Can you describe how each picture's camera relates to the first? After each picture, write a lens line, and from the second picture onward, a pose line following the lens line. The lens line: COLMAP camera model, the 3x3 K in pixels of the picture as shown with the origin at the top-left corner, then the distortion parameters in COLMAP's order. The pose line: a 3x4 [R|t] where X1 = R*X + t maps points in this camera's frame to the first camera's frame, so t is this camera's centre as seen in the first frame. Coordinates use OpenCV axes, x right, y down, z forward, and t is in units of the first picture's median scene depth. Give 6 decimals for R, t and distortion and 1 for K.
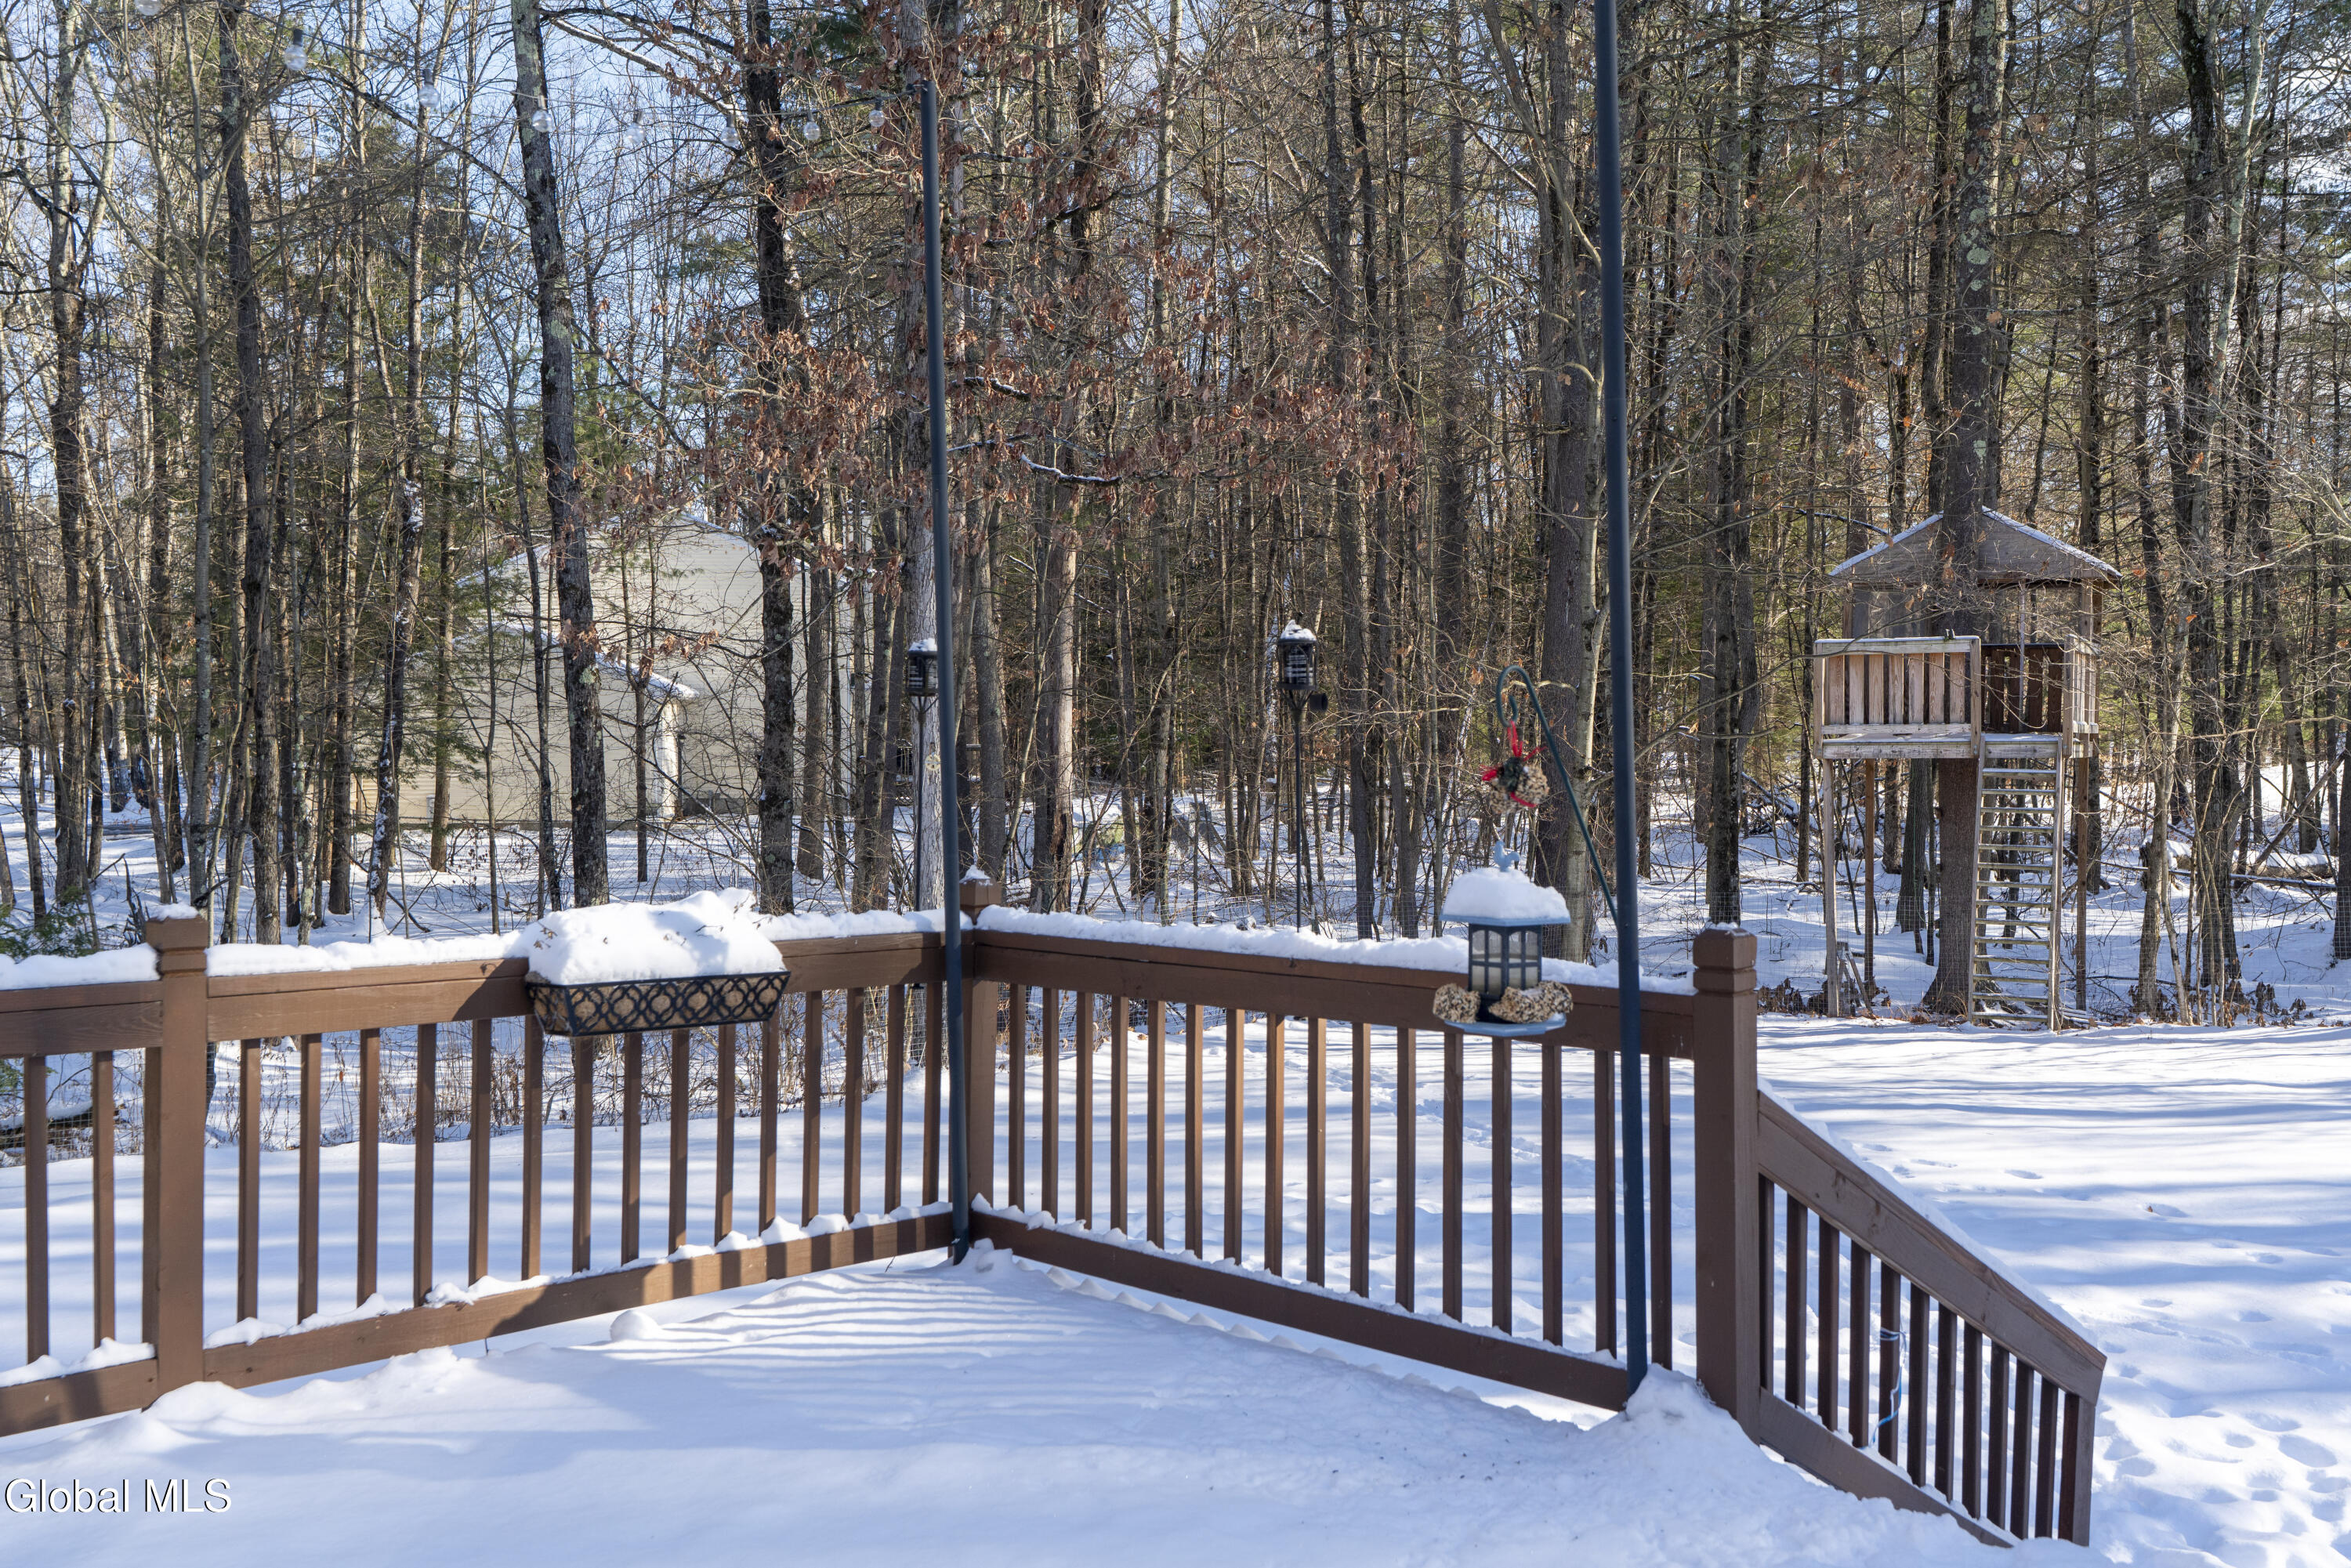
lens RADIAL K [[2321.1, 0, 1175.5], [0, 2321.1, 784.0], [0, 0, 1]] dist [0.019184, 0.009645]
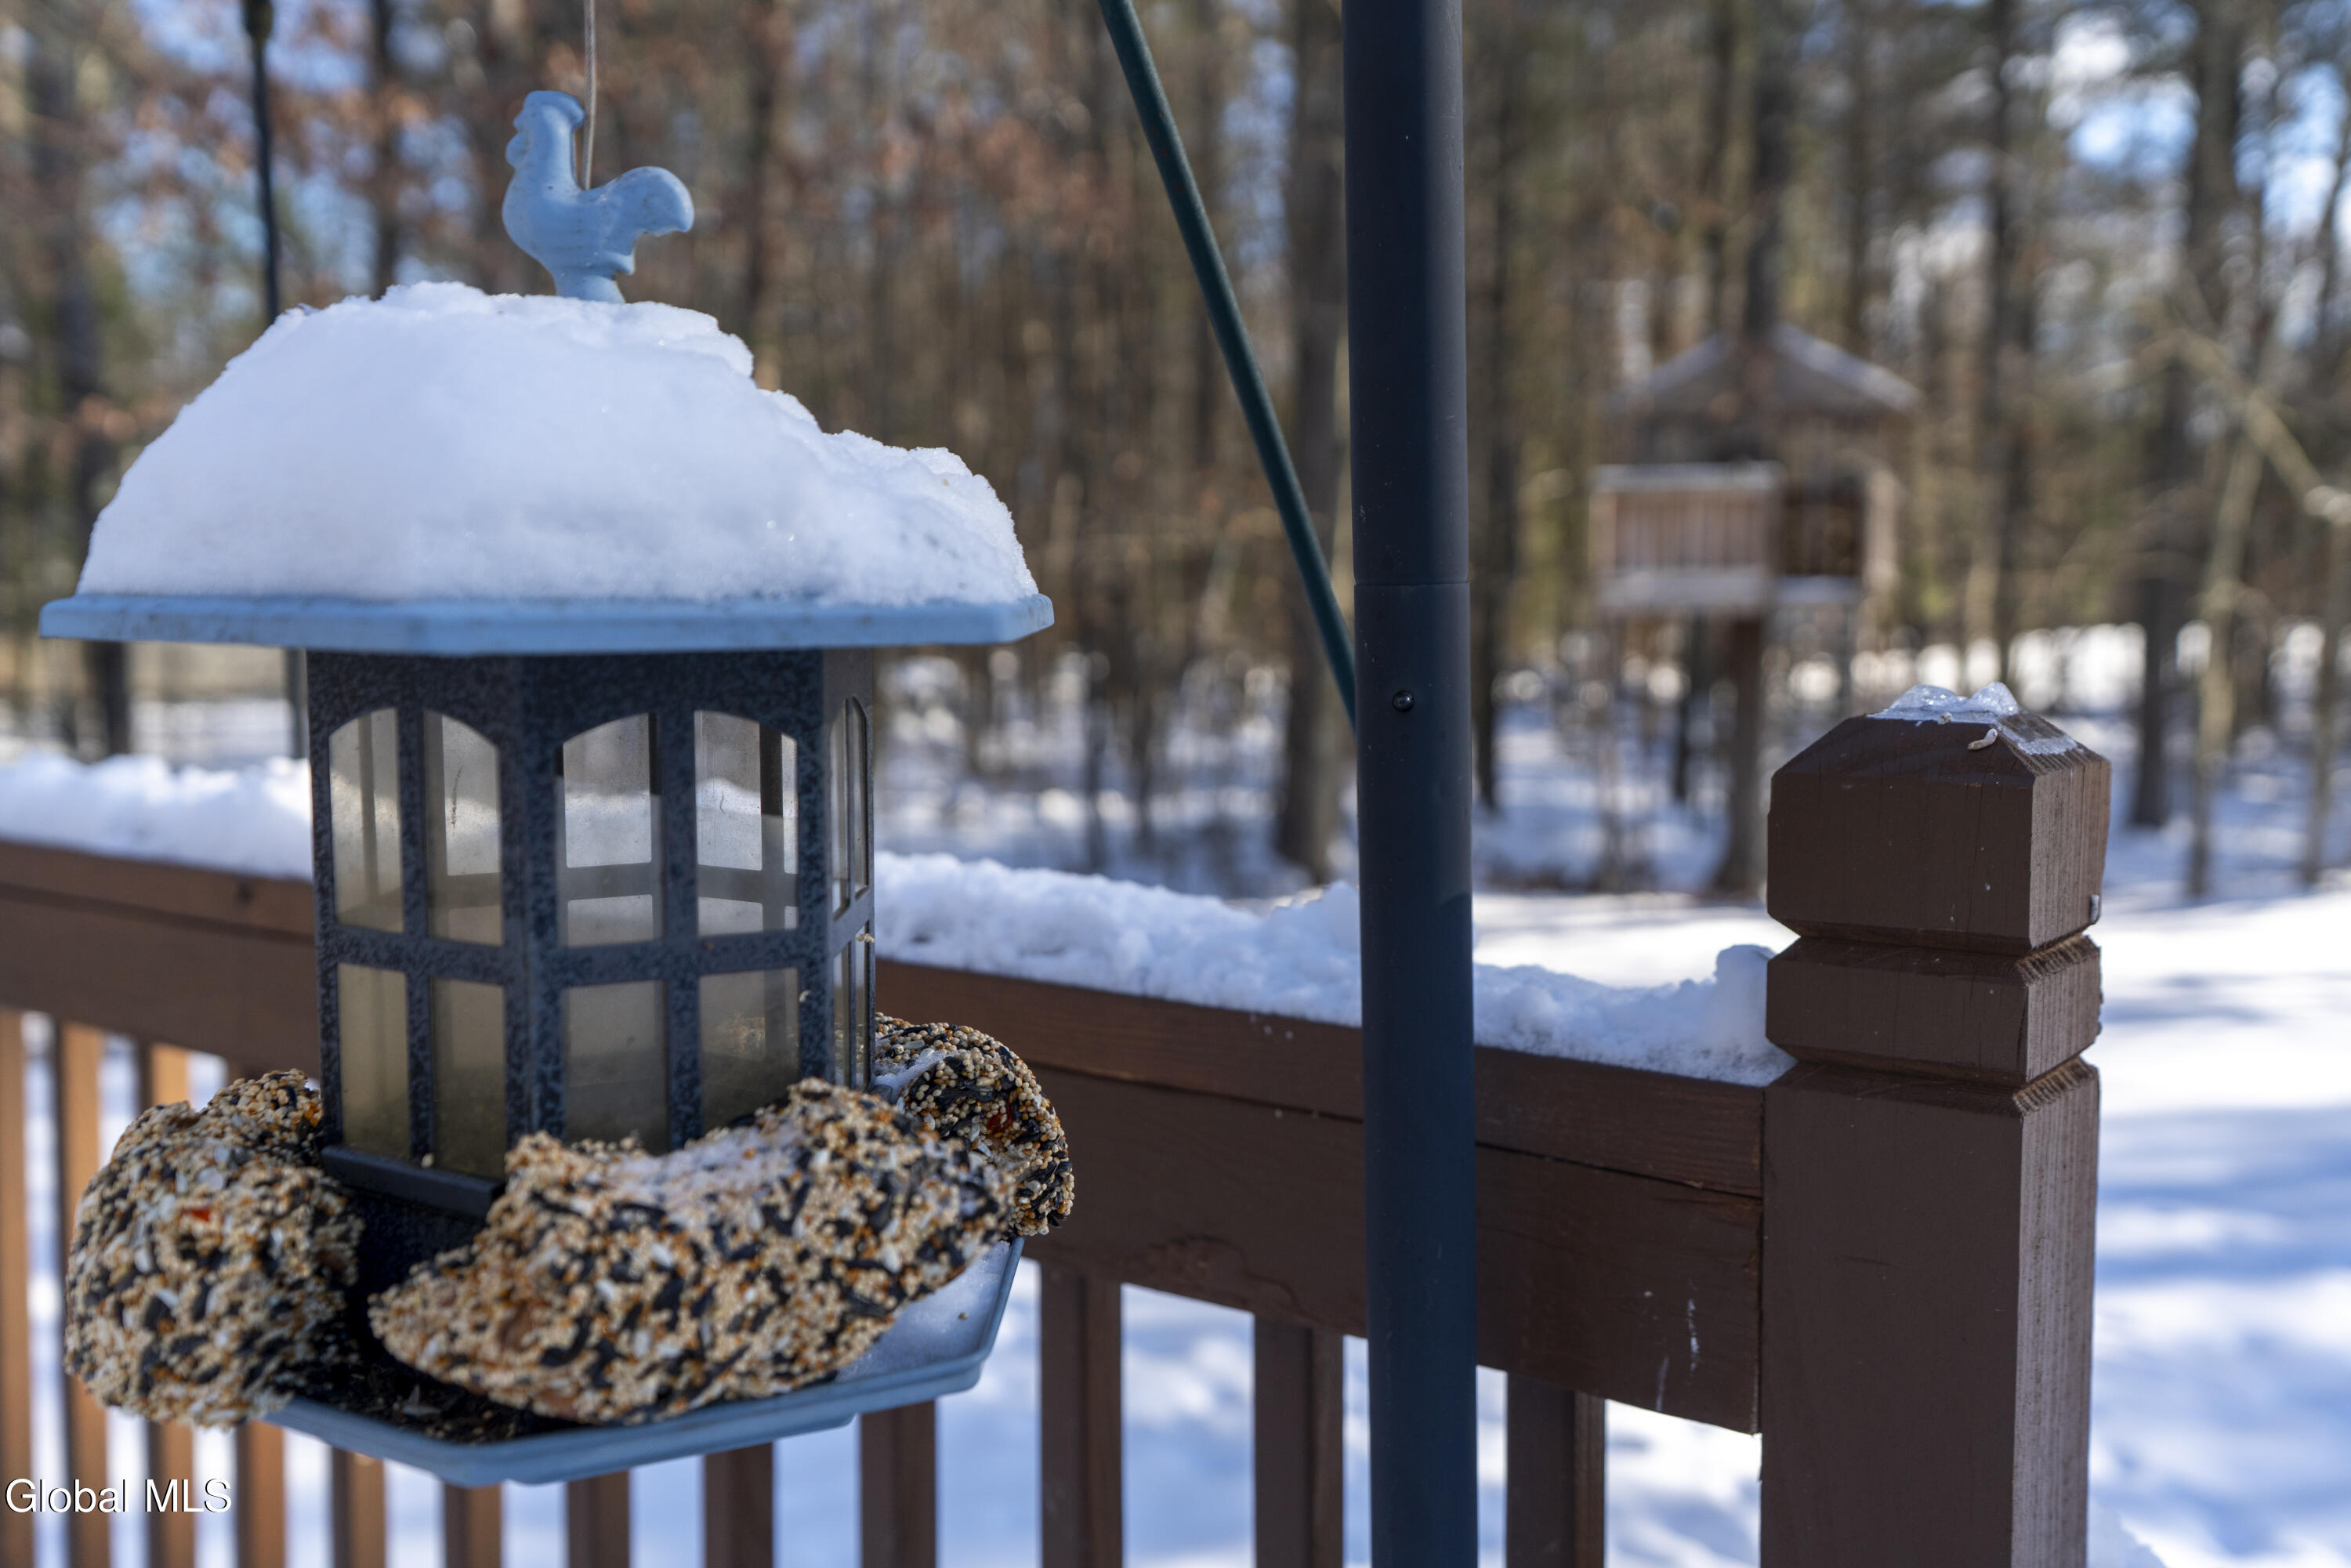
lens RADIAL K [[2321.1, 0, 1175.5], [0, 2321.1, 784.0], [0, 0, 1]] dist [0.019184, 0.009645]
pose [[0.994629, -0.007072, 0.103259, 0.153161], [0.001794, 0.998691, 0.051123, 0.056114], [-0.103485, -0.050663, 0.993340, 0.798681]]
